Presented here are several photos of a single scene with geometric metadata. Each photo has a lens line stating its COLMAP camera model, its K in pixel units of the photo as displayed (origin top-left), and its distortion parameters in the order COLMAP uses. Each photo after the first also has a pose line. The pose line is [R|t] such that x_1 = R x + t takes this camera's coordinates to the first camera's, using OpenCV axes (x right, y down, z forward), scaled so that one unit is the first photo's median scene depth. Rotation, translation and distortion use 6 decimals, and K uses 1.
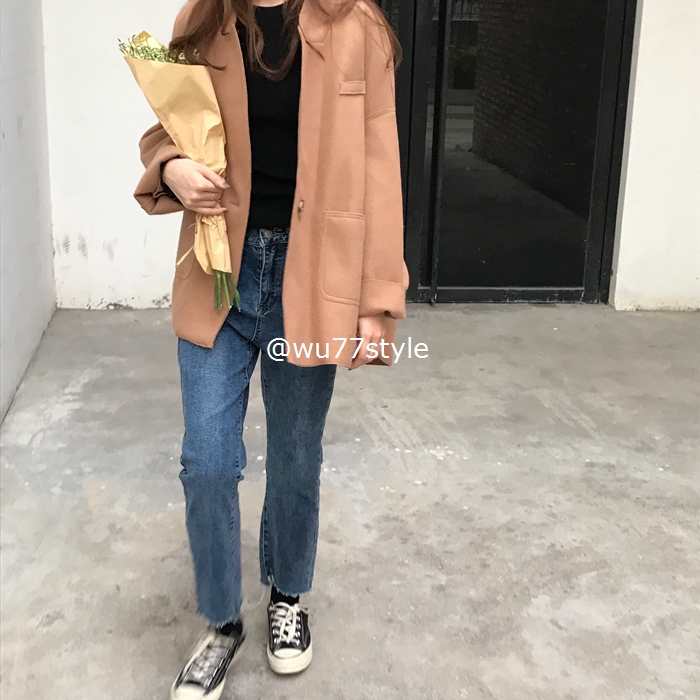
lens RADIAL K [[1261.1, 0, 342.9], [0, 1261.1, 363.7], [0, 0, 1]] dist [0.194539, 0.000000]
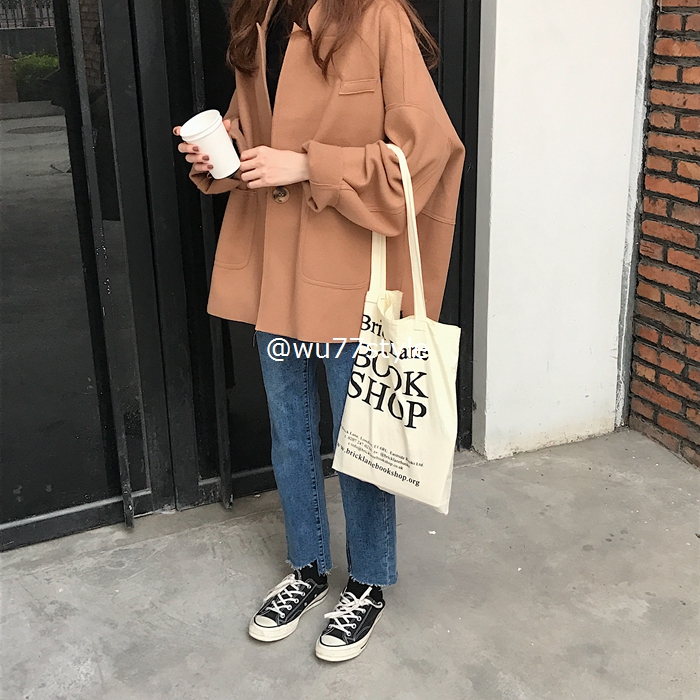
lens RADIAL K [[1021.9, 0, 342.5], [0, 1021.9, 305.0], [0, 0, 1]] dist [0.048244, 0.000000]
pose [[0.948326, -0.142660, 0.283419, -0.003193], [0.135056, 0.989756, 0.046295, -0.175486], [-0.287120, -0.005625, 0.957878, 0.544911]]
